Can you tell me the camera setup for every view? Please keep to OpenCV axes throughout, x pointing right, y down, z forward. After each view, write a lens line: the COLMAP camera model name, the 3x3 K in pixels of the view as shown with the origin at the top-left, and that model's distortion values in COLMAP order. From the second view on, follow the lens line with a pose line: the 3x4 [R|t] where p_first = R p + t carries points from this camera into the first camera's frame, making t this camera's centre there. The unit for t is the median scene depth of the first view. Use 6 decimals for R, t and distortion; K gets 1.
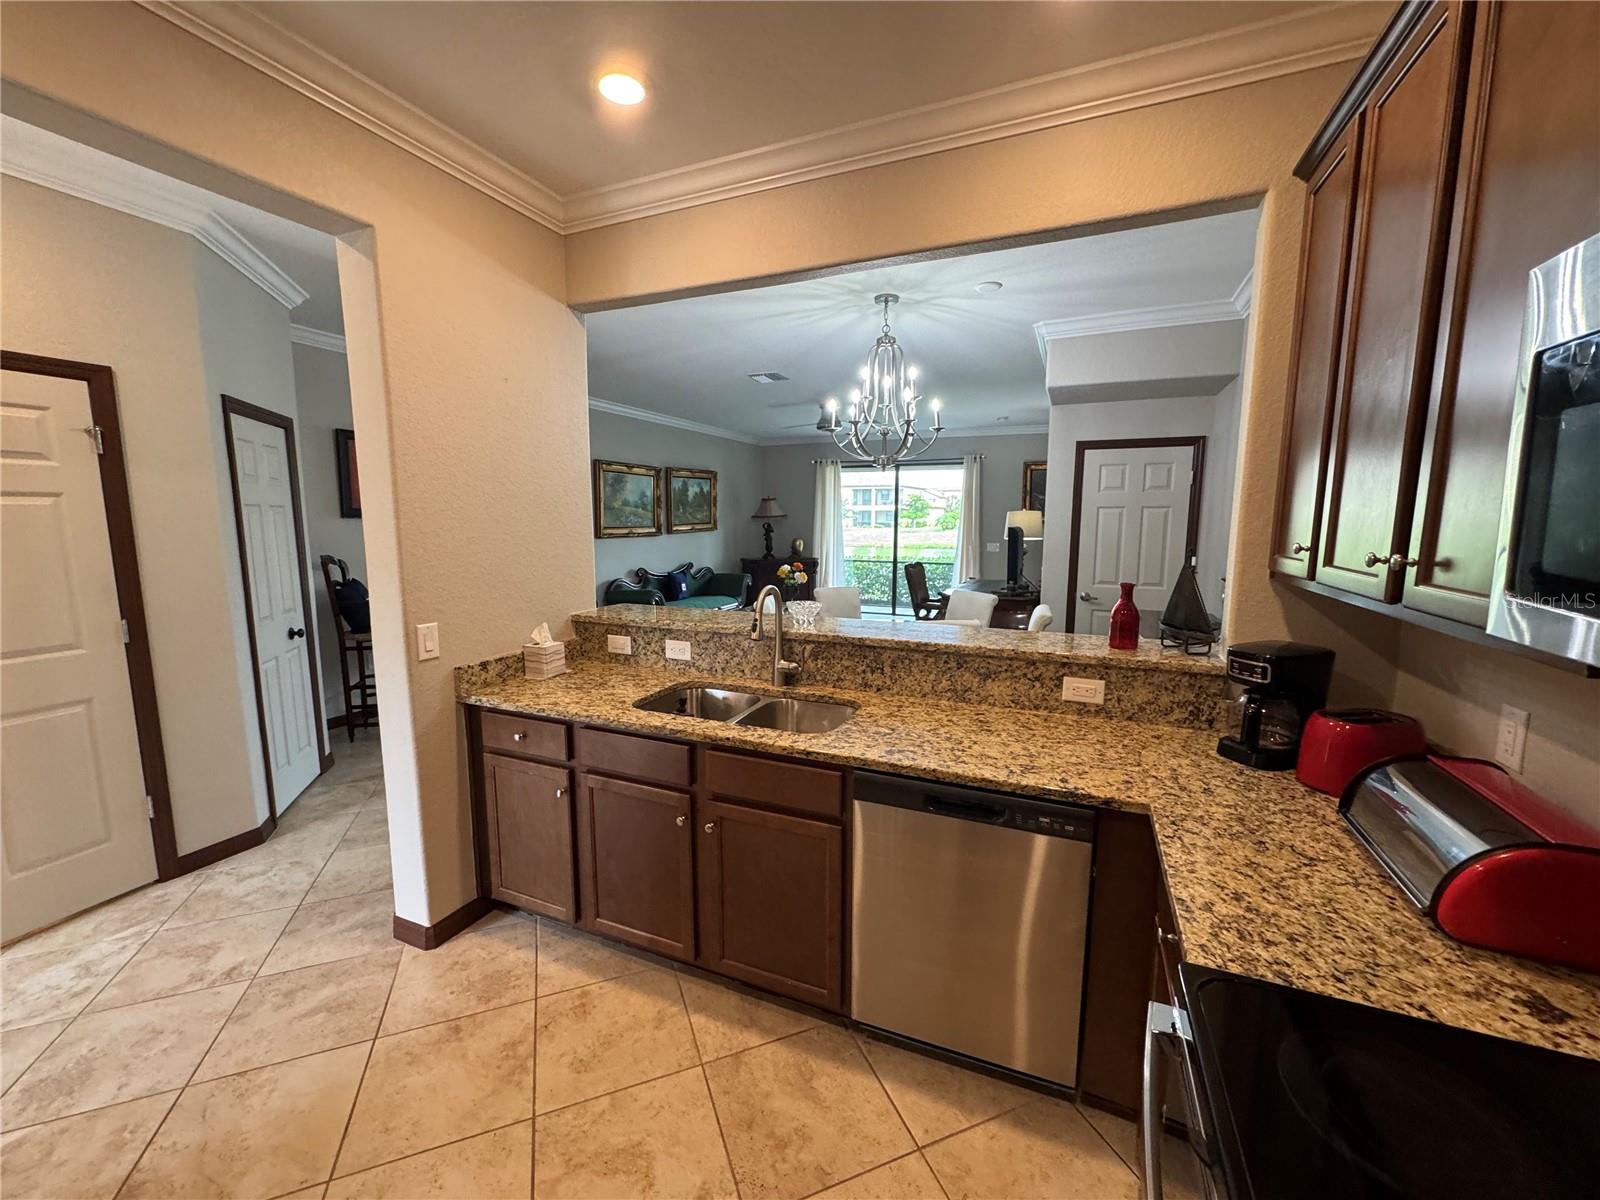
lens RADIAL K [[642.3, 0, 797.8], [0, 642.3, 599.6], [0, 0, 1]] dist [0.000273, 0.000136]
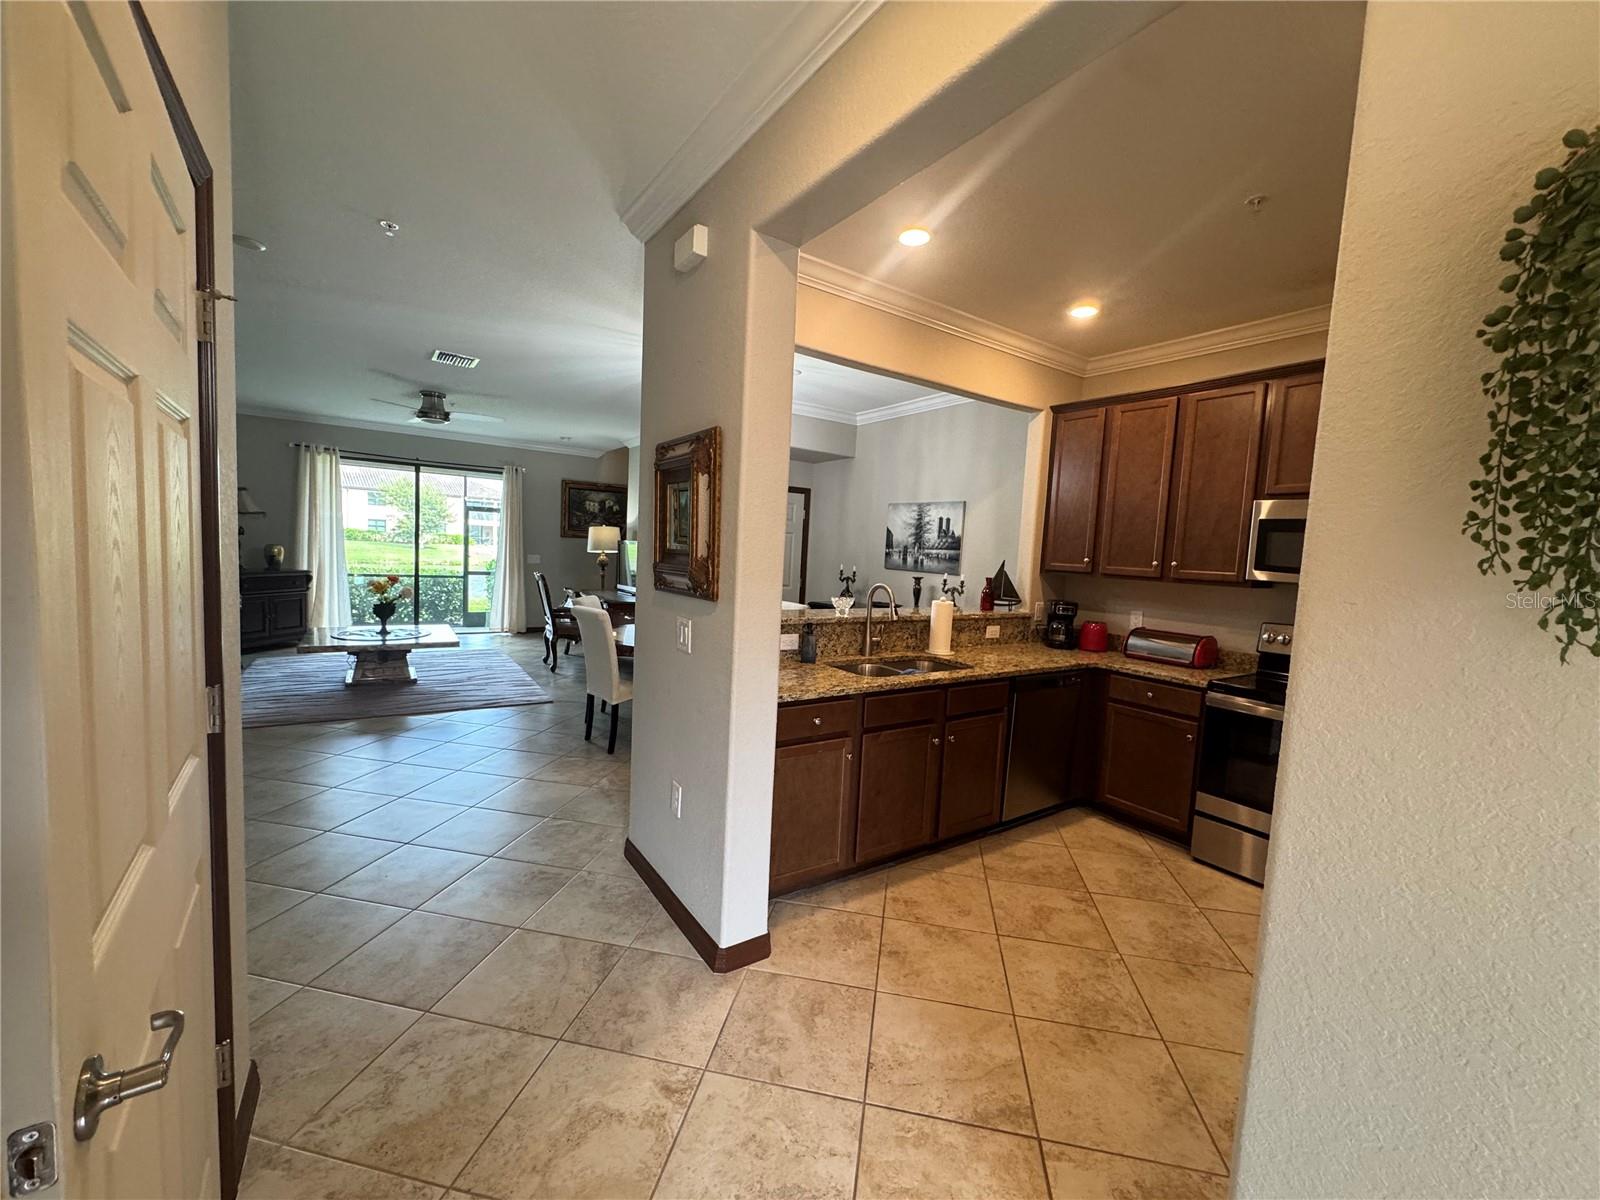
lens RADIAL K [[642.3, 0, 802.0], [0, 642.3, 604.2], [0, 0, 1]] dist [0.000273, 0.000136]
pose [[0.525226, -0.046290, 0.849703, -0.534020], [0.059967, 0.998050, 0.017305, -0.004483], [-0.848847, 0.041866, 0.526978, 0.160632]]
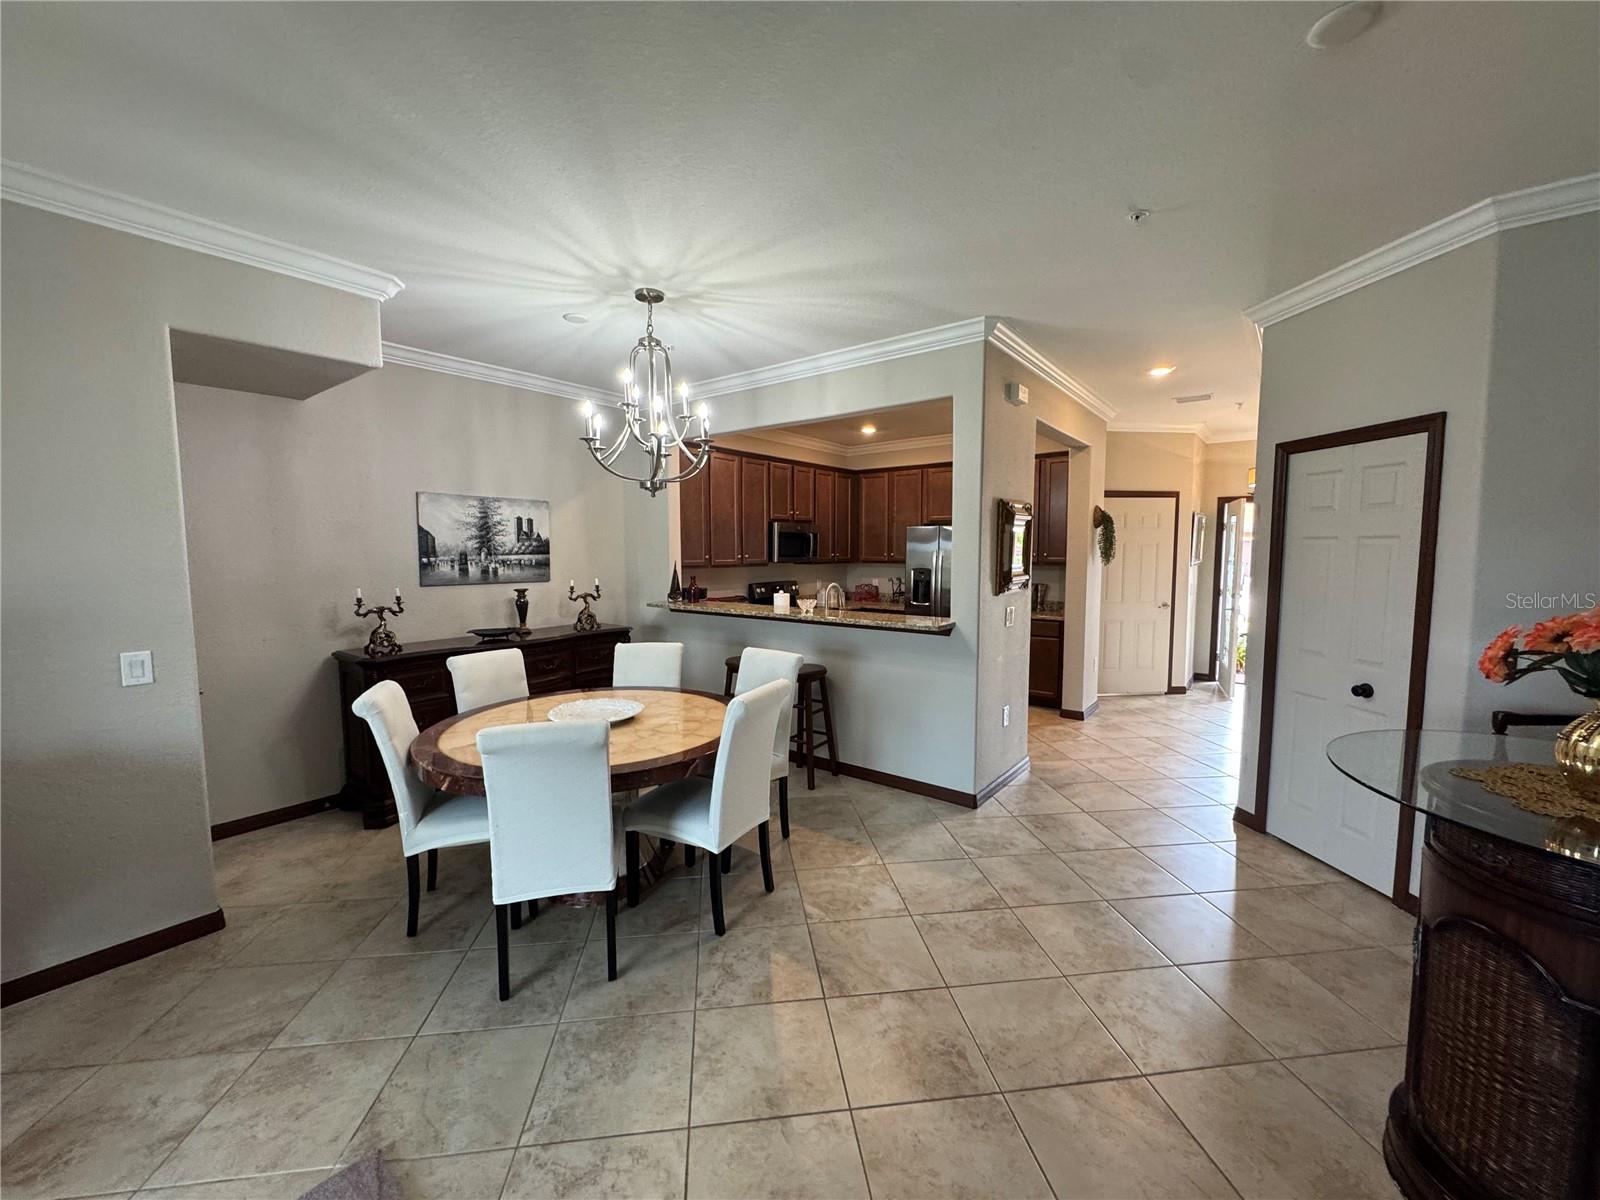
lens RADIAL K [[642.3, 0, 807.3], [0, 642.3, 596.9], [0, 0, 1]] dist [0.000273, 0.000136]
pose [[-0.971413, -0.004537, 0.237353, -0.271202], [0.042249, 0.980552, 0.191658, -0.103085], [-0.233606, 0.196207, -0.952329, 0.881677]]
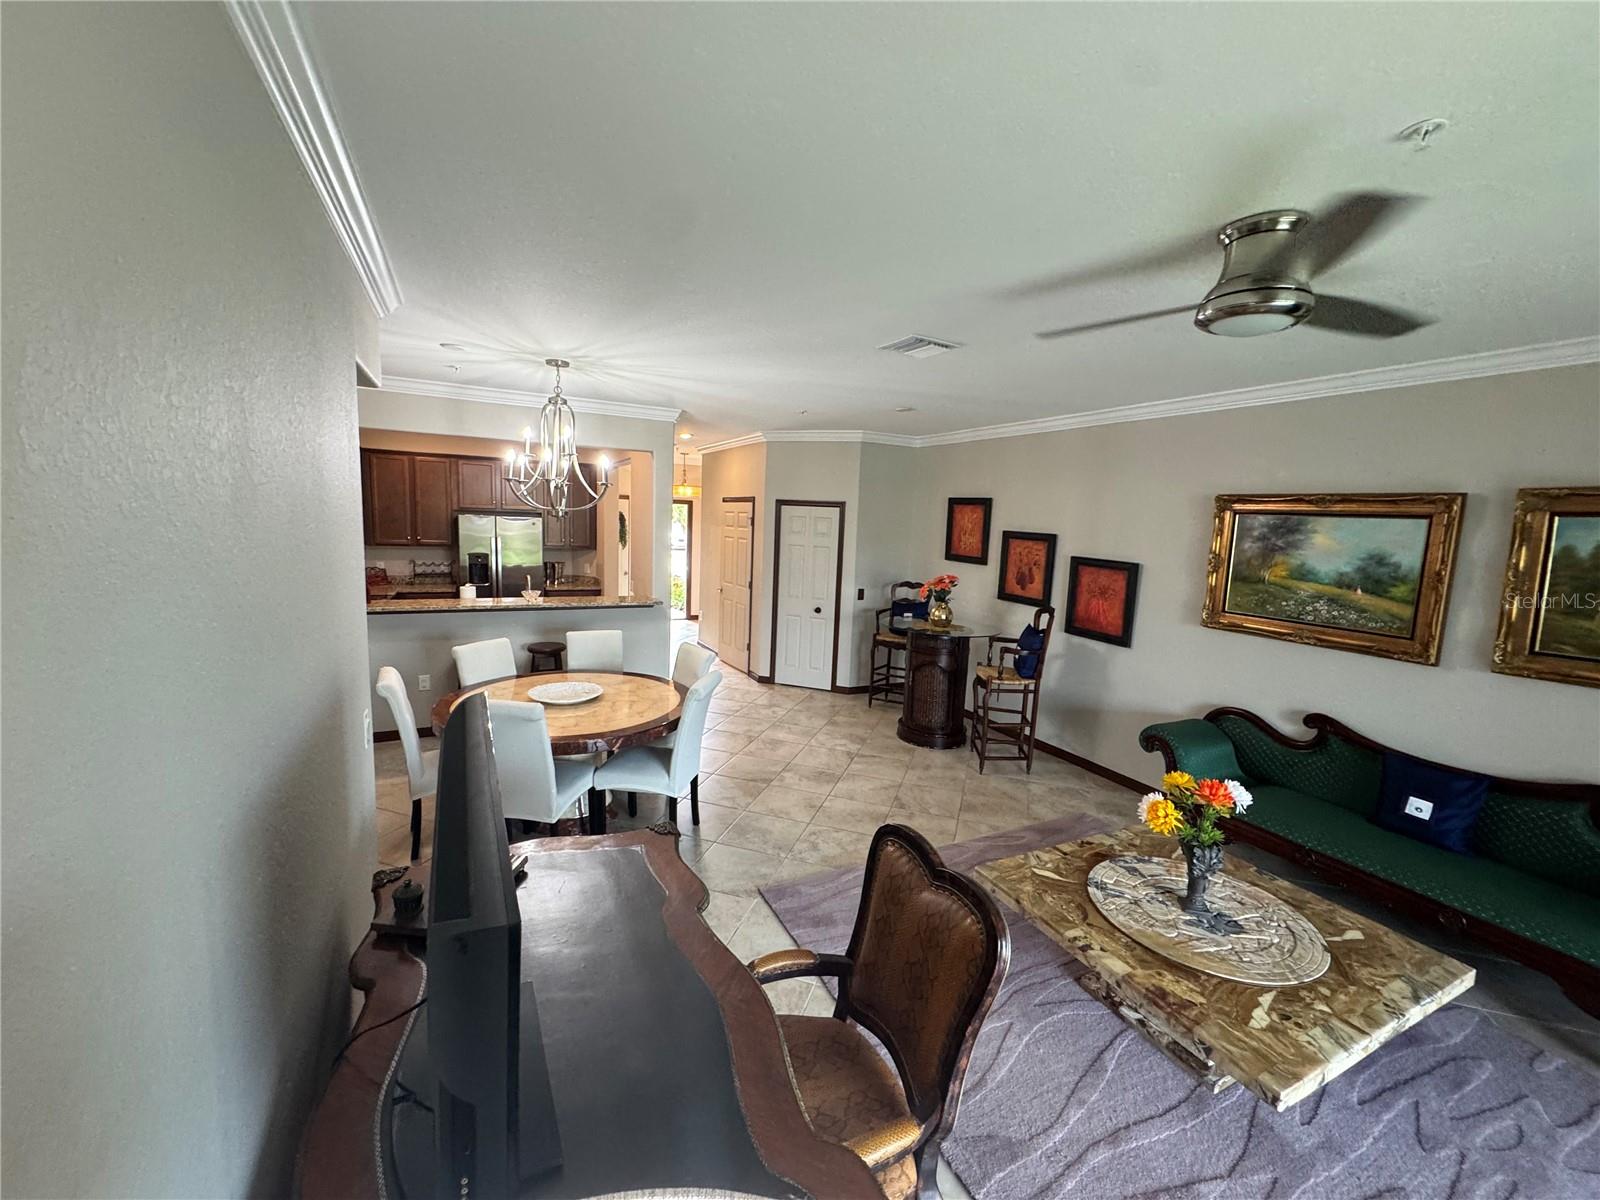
lens RADIAL K [[642.3, 0, 787.7], [0, 642.3, 584.5], [0, 0, 1]] dist [0.000273, 0.000136]
pose [[-0.639115, 0.065702, -0.766300, 0.363233], [-0.128880, 0.973108, 0.190923, -0.185551], [0.758236, 0.220783, -0.613460, 1.002132]]
